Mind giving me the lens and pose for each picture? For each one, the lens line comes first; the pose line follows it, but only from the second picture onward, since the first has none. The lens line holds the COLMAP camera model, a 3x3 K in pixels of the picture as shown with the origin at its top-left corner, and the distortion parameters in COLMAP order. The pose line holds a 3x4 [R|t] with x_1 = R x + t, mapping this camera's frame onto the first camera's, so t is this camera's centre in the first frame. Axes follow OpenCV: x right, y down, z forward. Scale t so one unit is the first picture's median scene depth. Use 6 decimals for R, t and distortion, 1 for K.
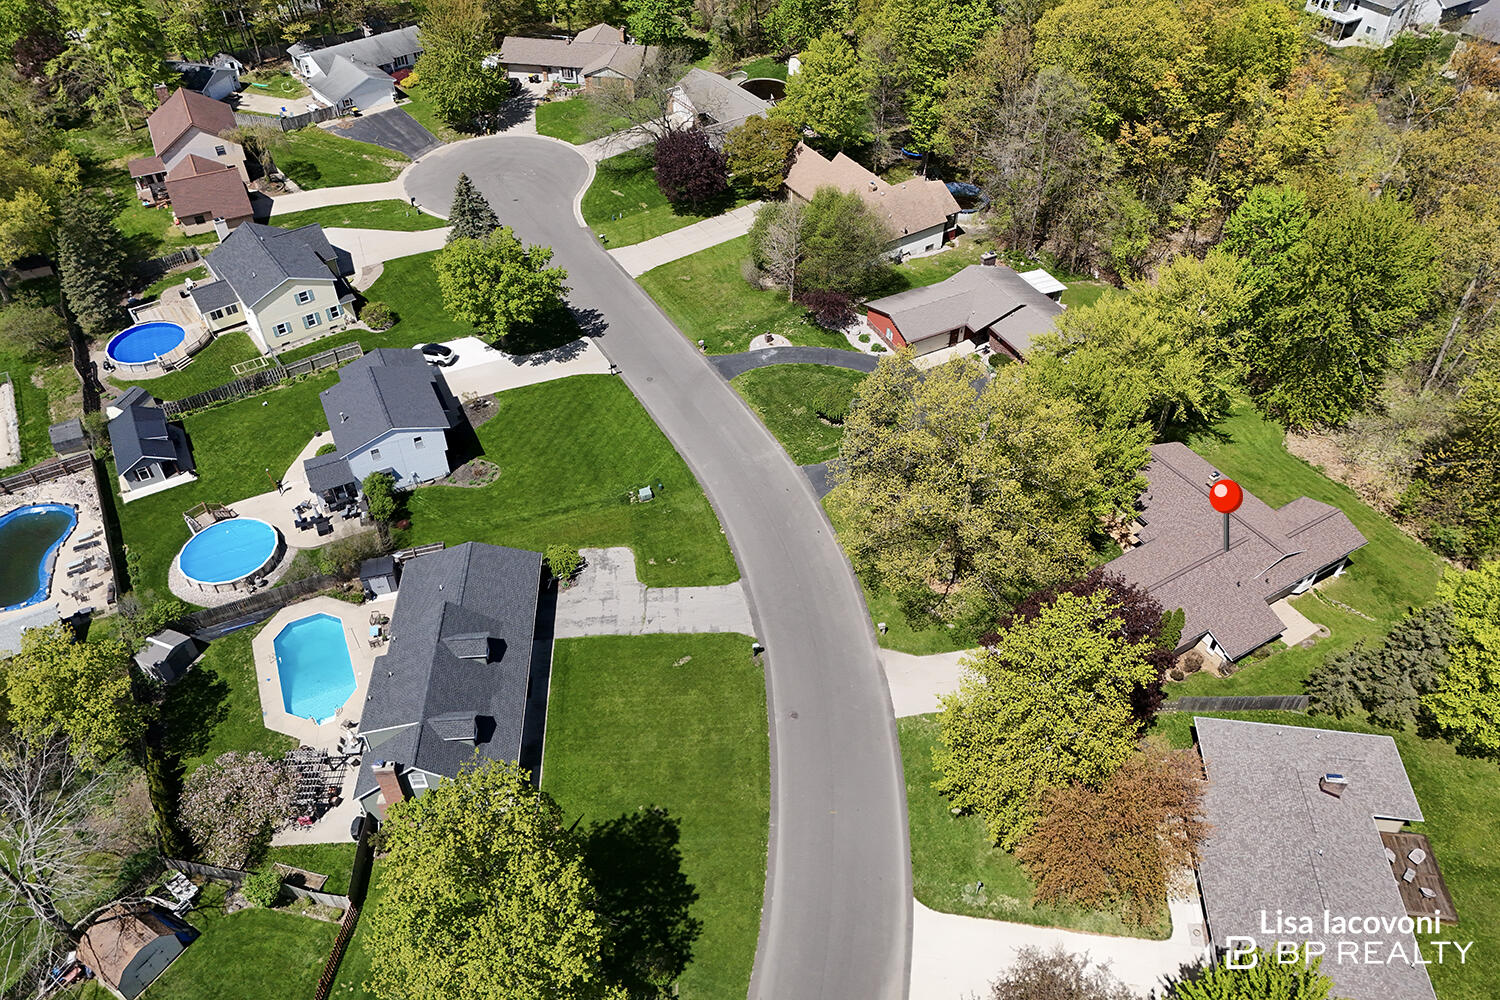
lens RADIAL K [[1104.0, 0, 750.0], [0, 1104.0, 500.0], [0, 0, 1]] dist [0.048360, -0.004125]
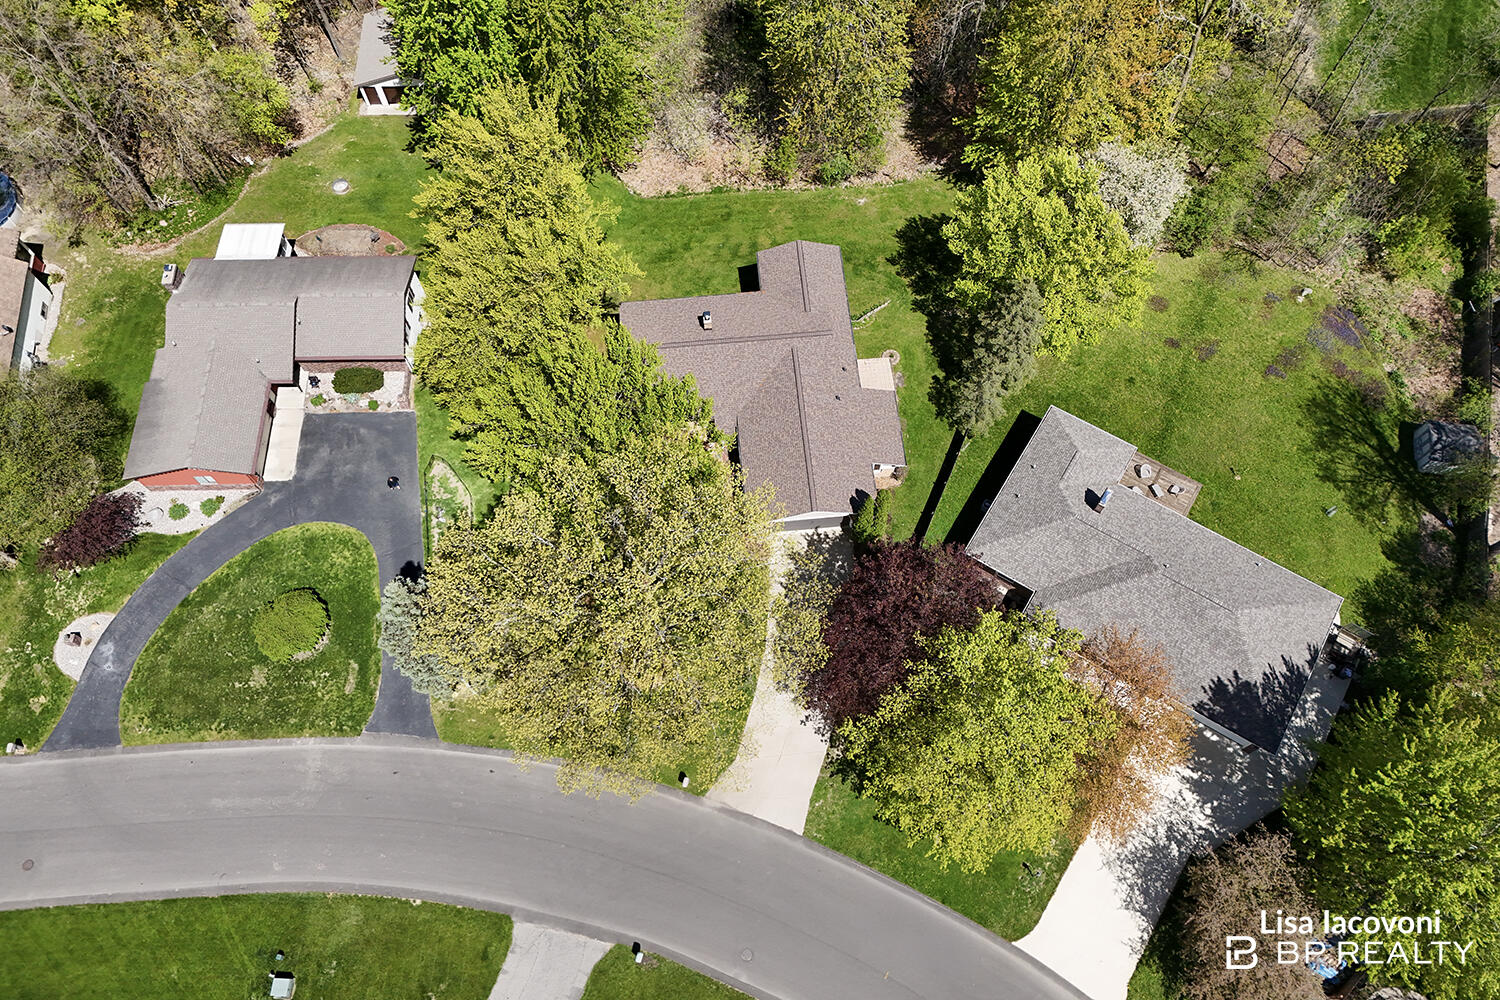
lens RADIAL K [[1104.0, 0, 750.0], [0, 1104.0, 500.0], [0, 0, 1]] dist [0.048360, -0.004125]
pose [[0.427087, -0.818884, 0.383439, 0.001467], [0.607033, 0.573955, 0.549624, -0.308756], [-0.670155, -0.001977, 0.742218, 0.296993]]
